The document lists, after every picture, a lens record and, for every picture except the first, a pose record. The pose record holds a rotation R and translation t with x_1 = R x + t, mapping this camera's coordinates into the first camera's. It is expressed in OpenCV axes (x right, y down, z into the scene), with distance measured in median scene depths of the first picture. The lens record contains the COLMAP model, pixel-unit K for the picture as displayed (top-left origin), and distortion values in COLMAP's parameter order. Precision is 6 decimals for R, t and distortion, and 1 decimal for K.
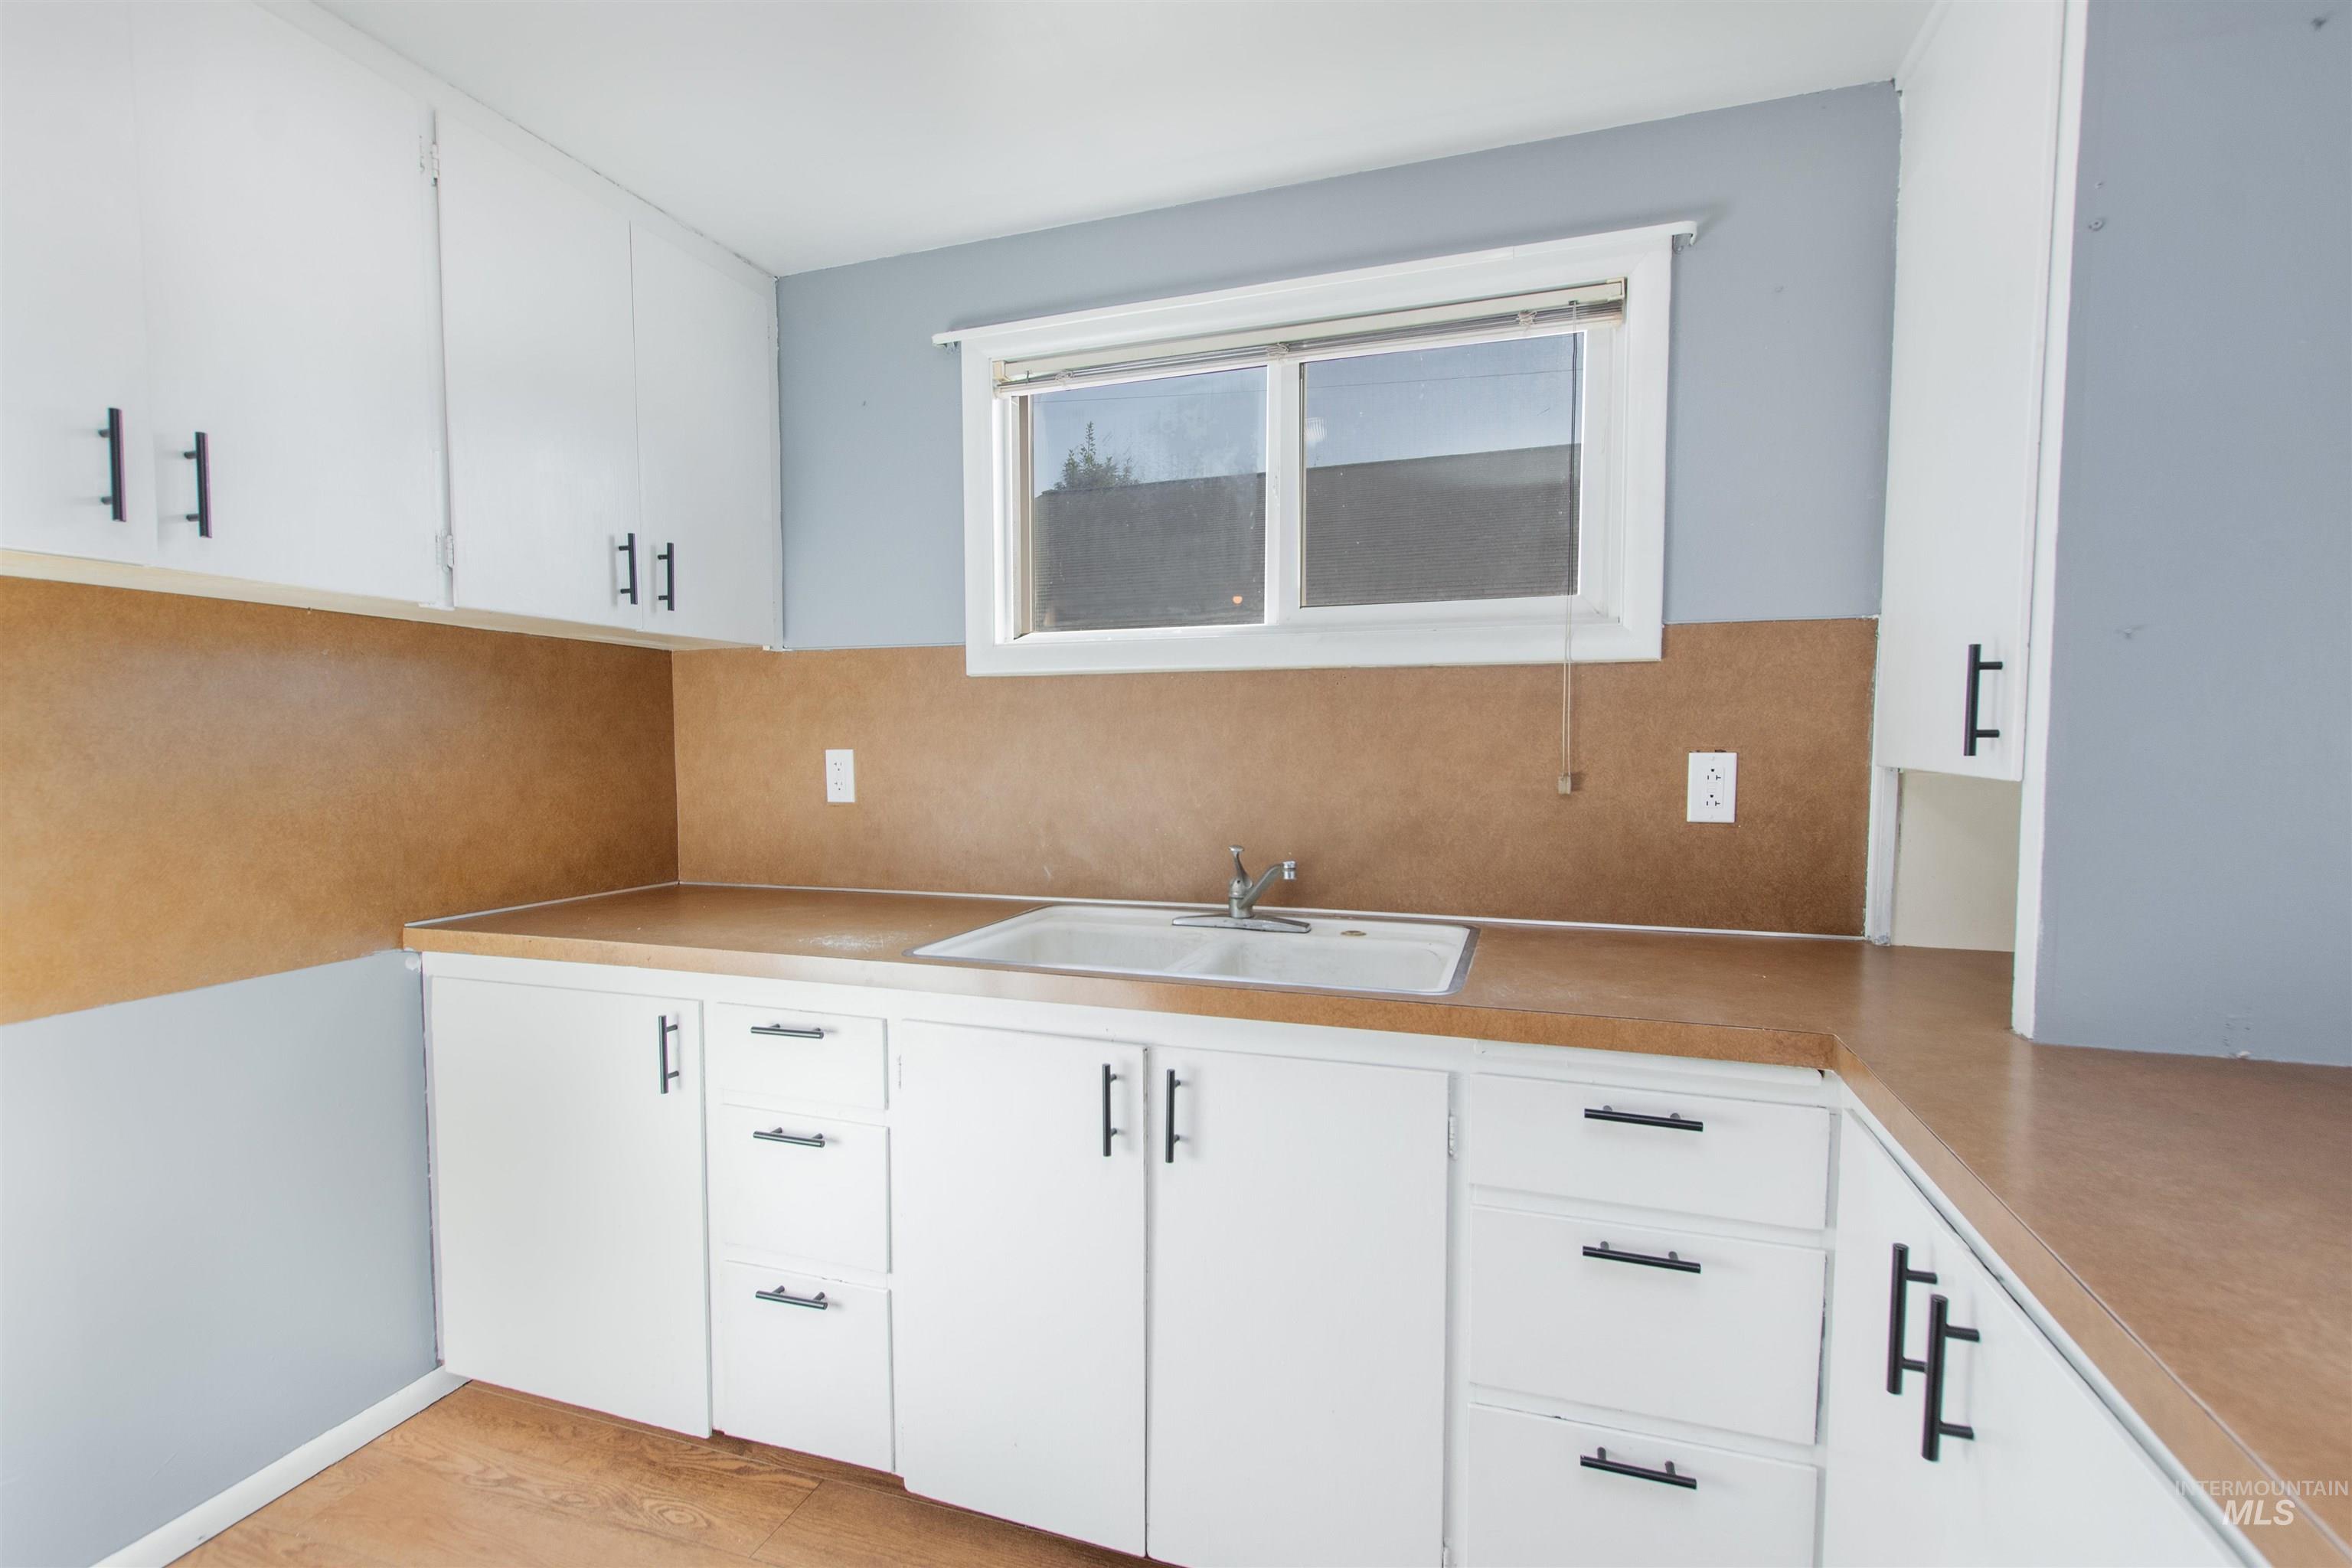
lens RADIAL K [[1069.7, 0, 1172.6], [0, 1069.7, 815.4], [0, 0, 1]] dist [0.008754, -0.005086]
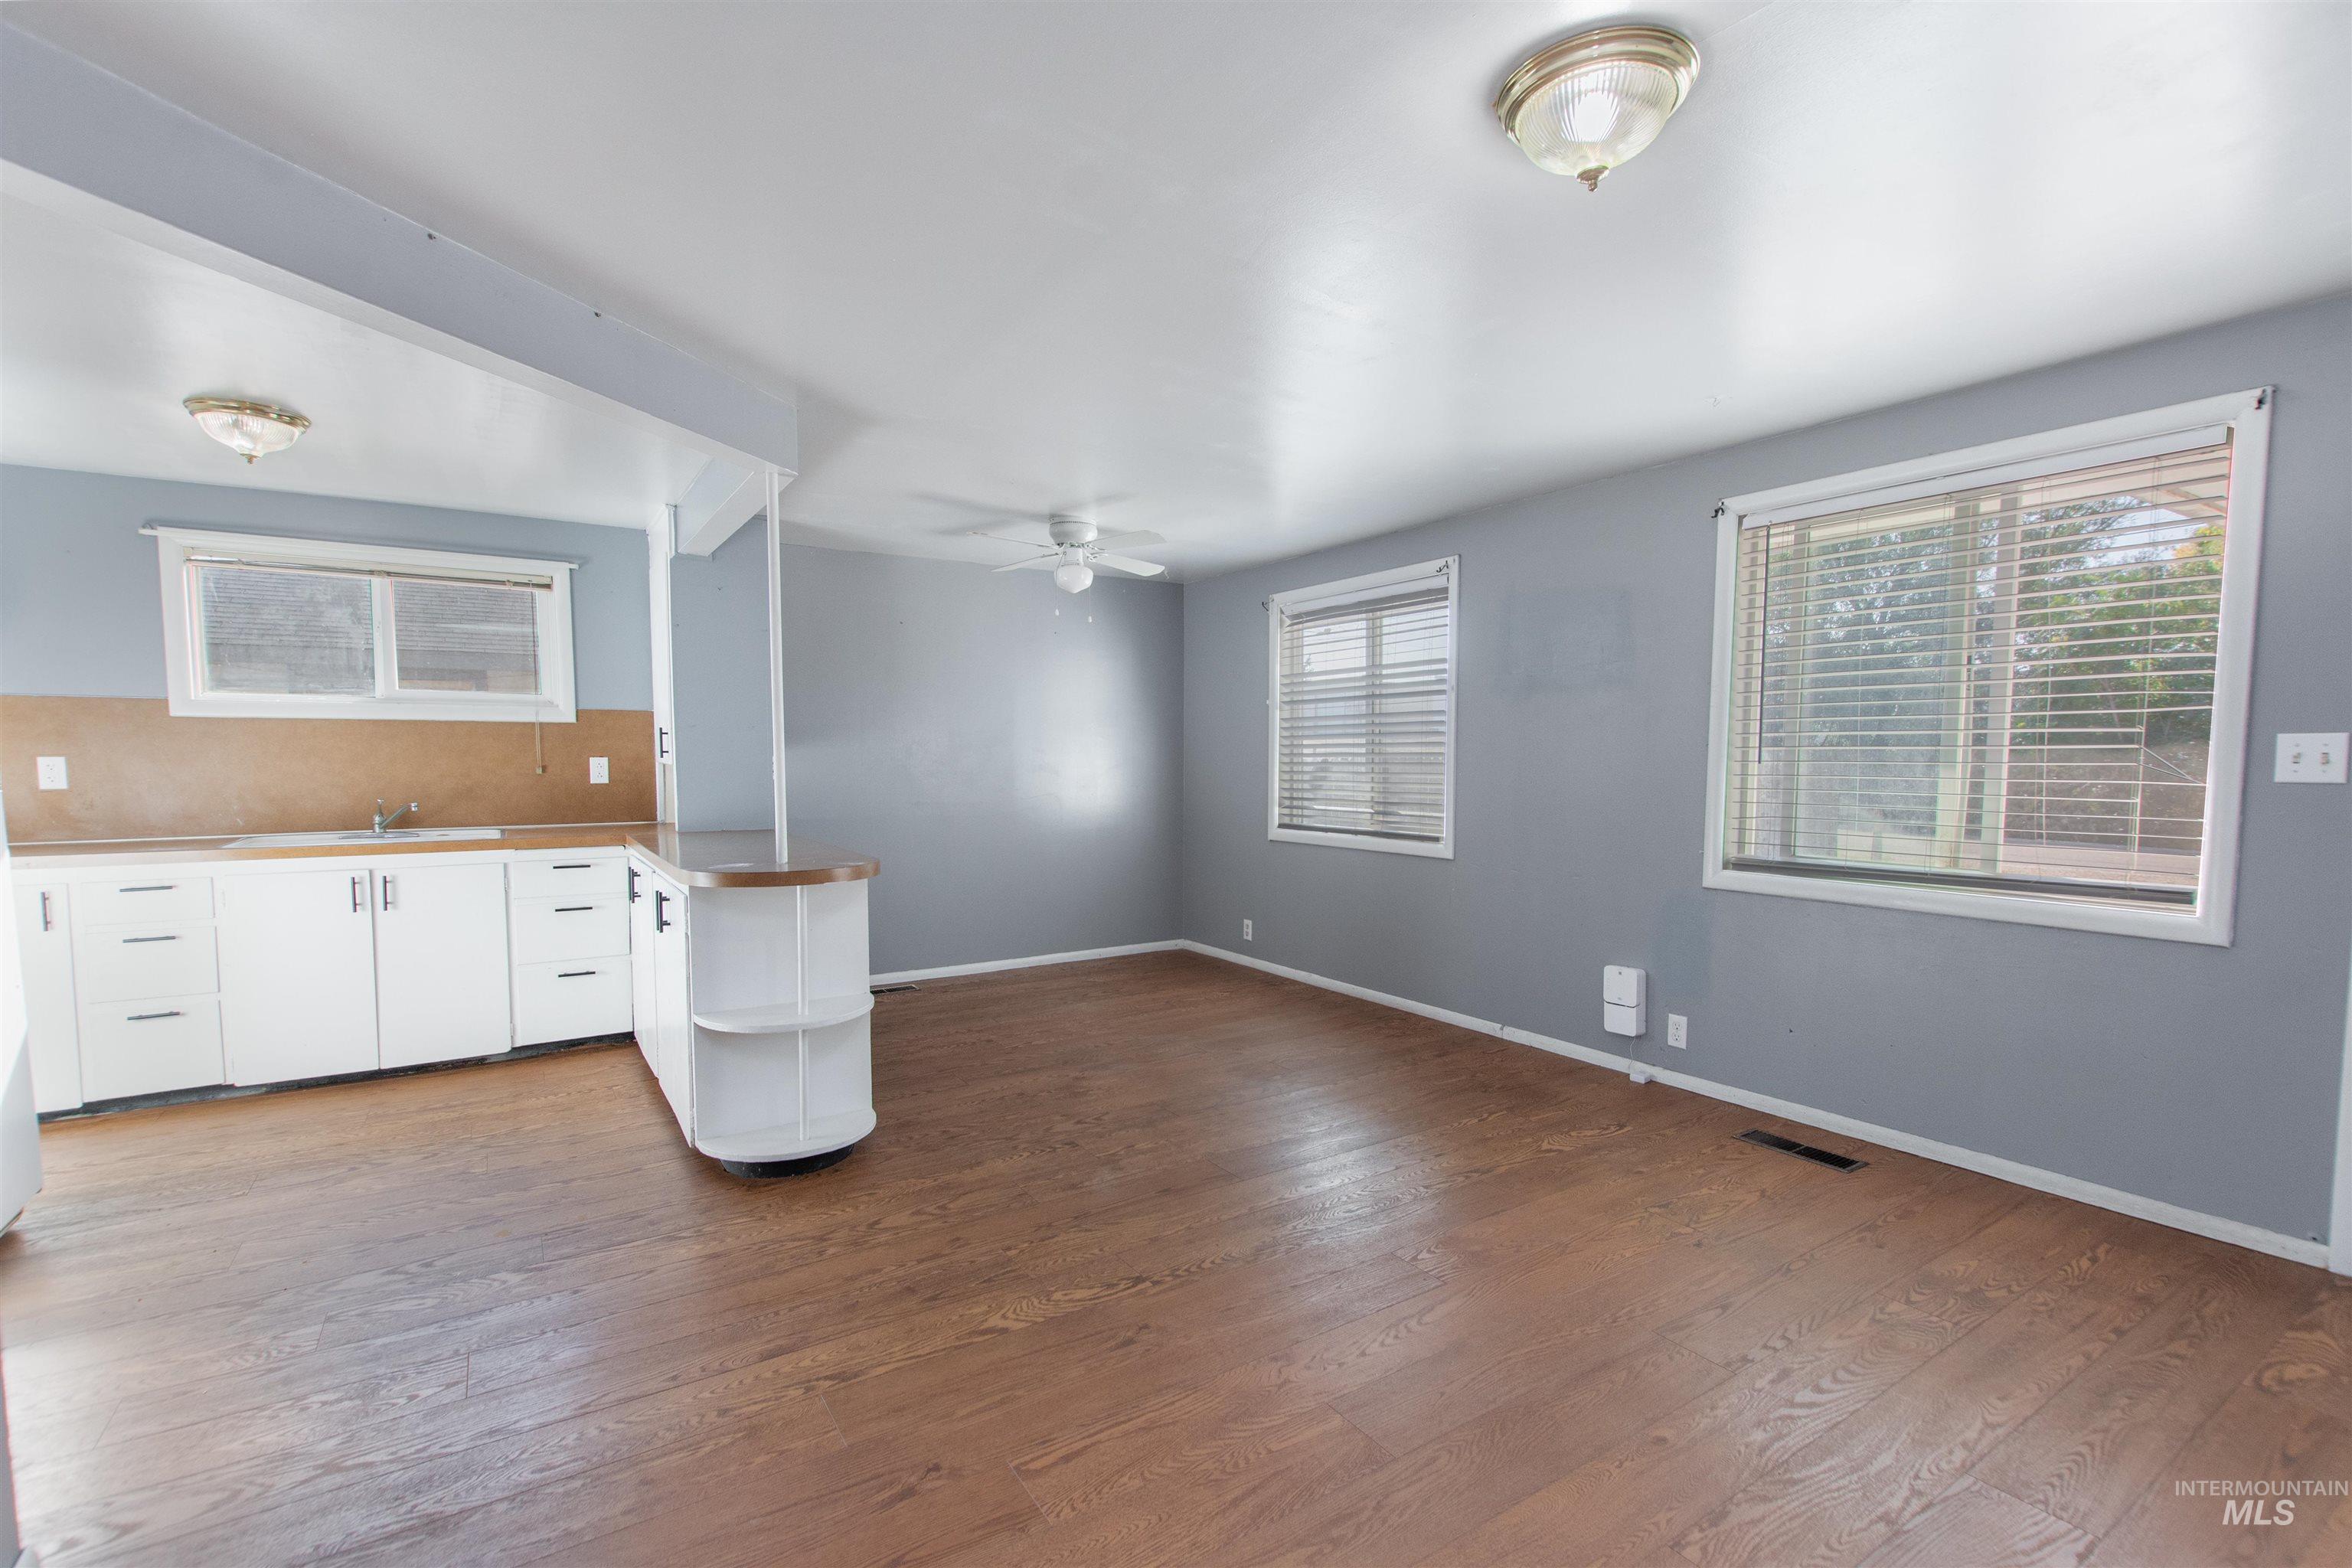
lens RADIAL K [[1050.8, 0, 1176.5], [0, 1050.8, 816.5], [0, 0, 1]] dist [0.005384, -0.000469]
pose [[0.620635, -0.045659, 0.782769, -0.651691], [0.051031, 0.998539, 0.017784, 0.113288], [-0.782437, 0.028908, 0.622058, -1.724062]]
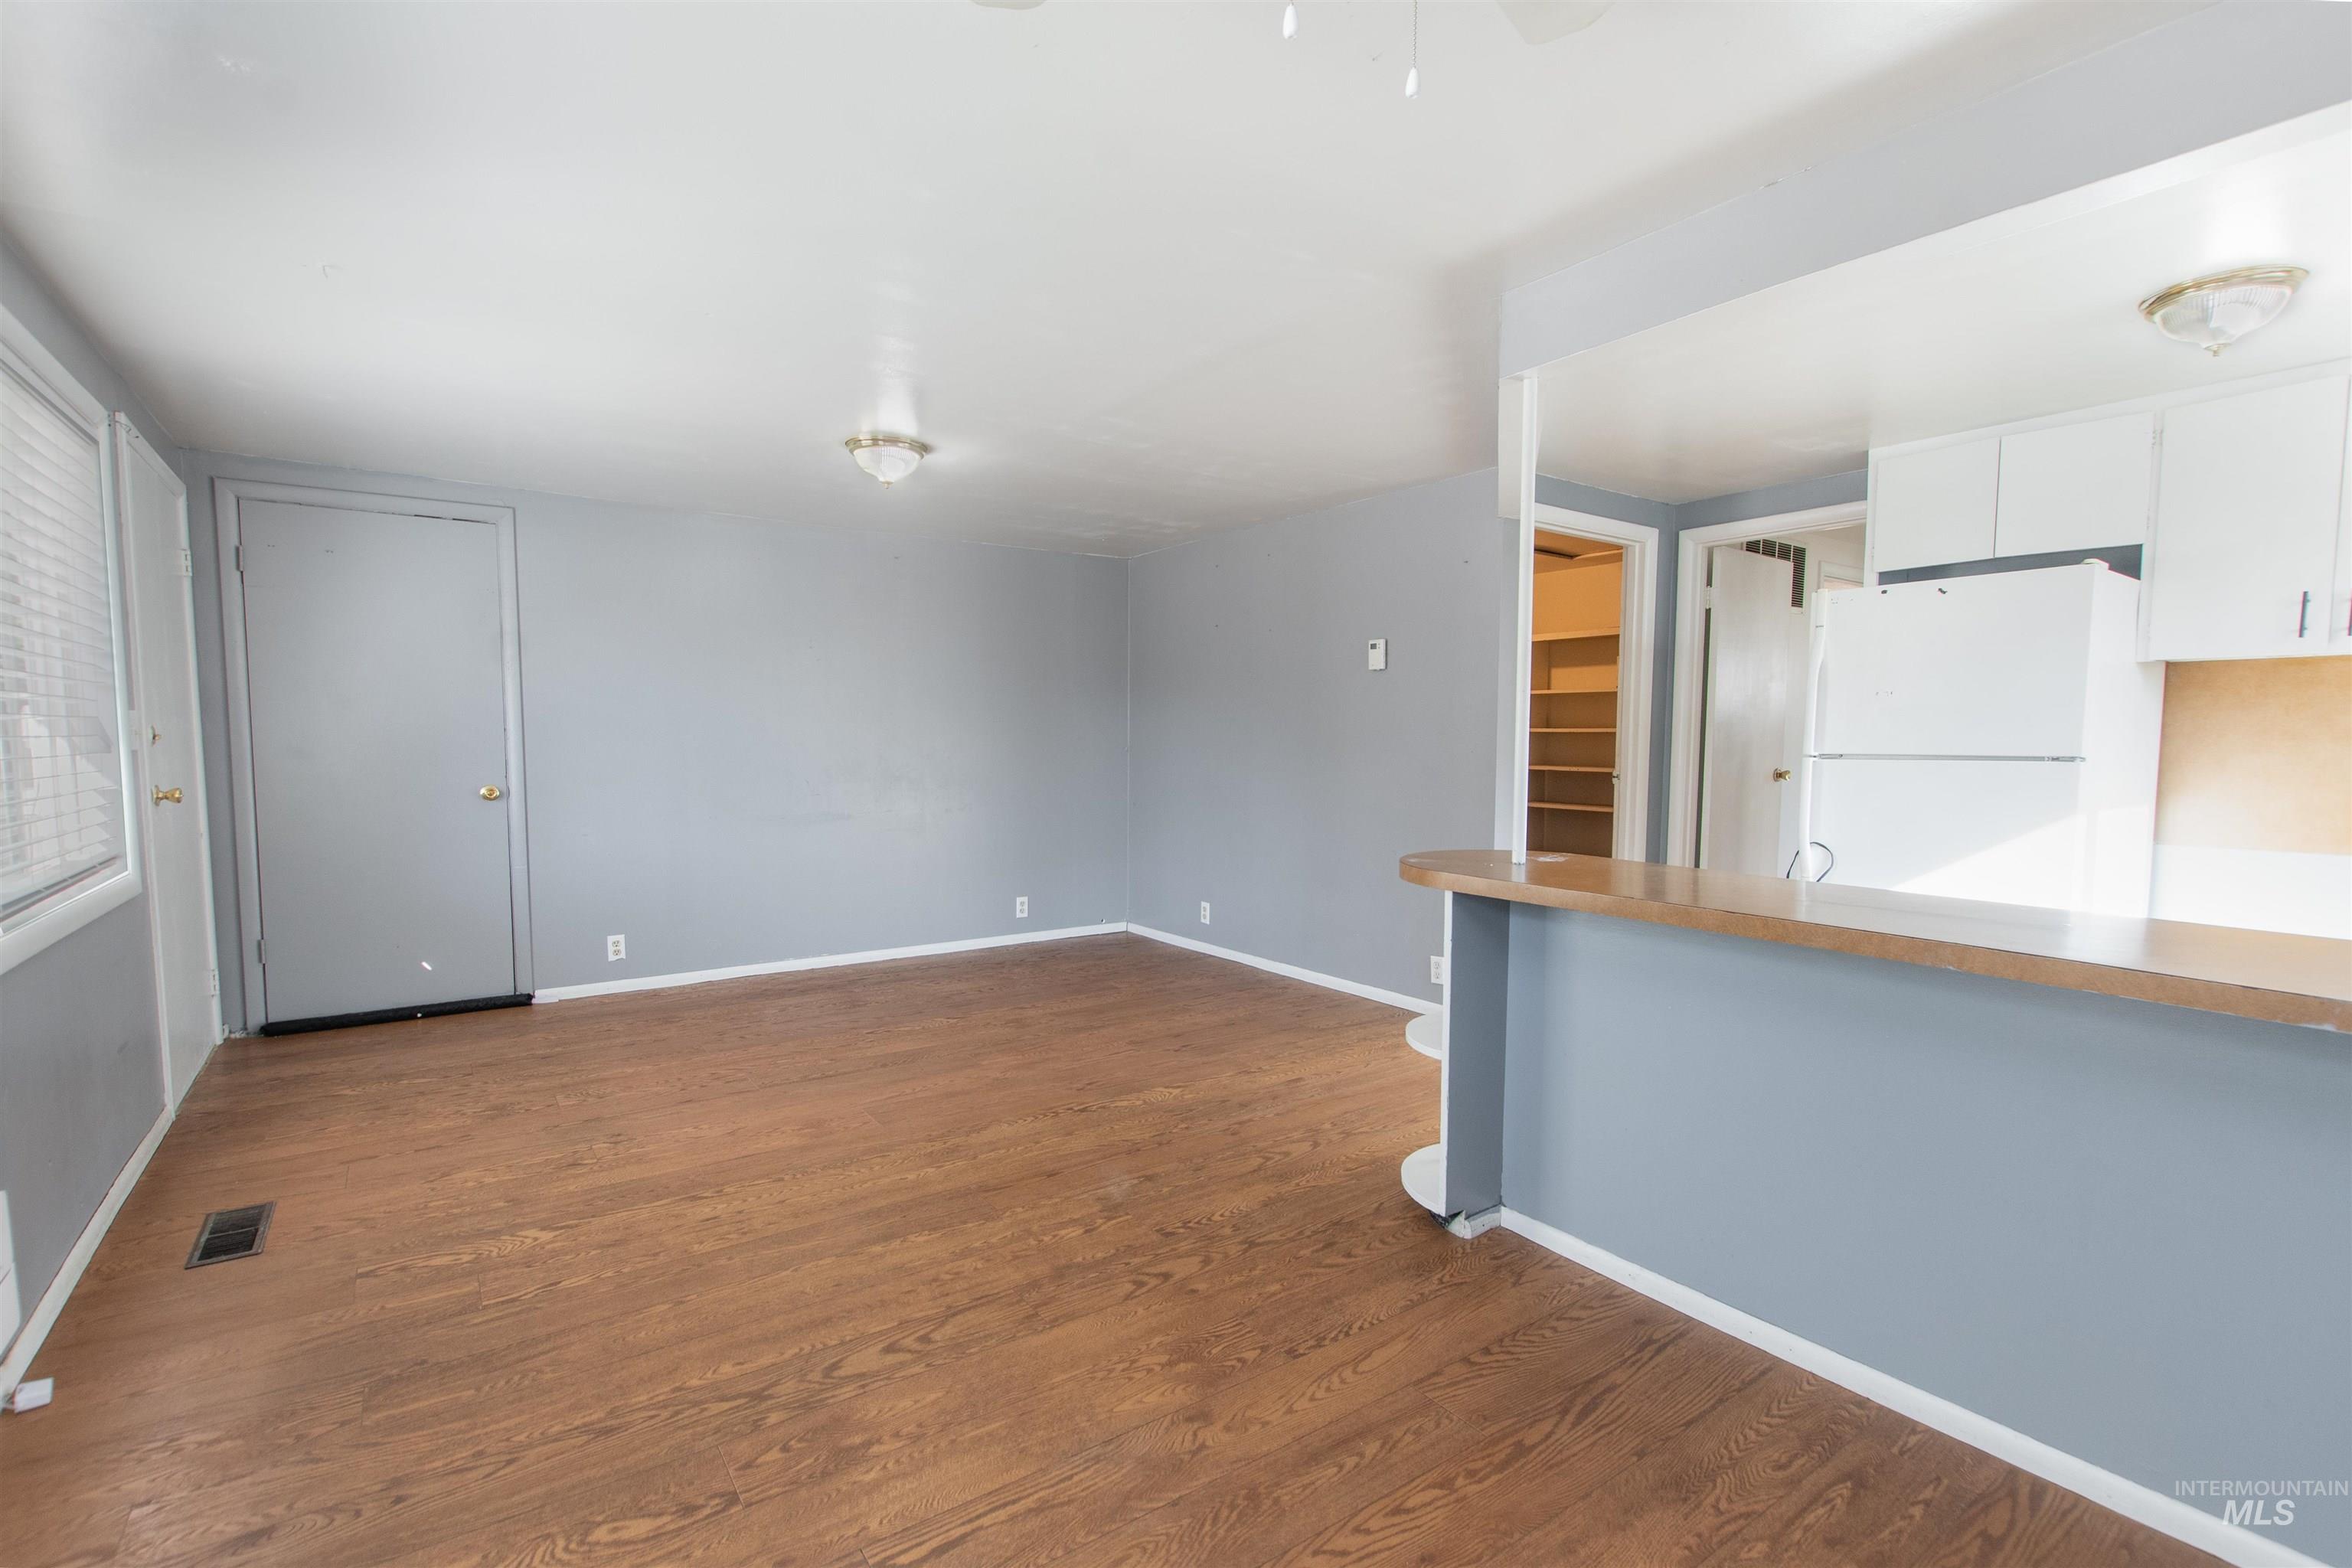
lens RADIAL K [[1083.8, 0, 1176.6], [0, 1083.8, 809.2], [0, 0, 1]] dist [0.004927, -0.001368]
pose [[-0.590005, 0.058761, -0.805258, 1.675065], [-0.054132, 0.992225, 0.112066, -0.018863], [0.805583, 0.109710, -0.582237, 0.287174]]
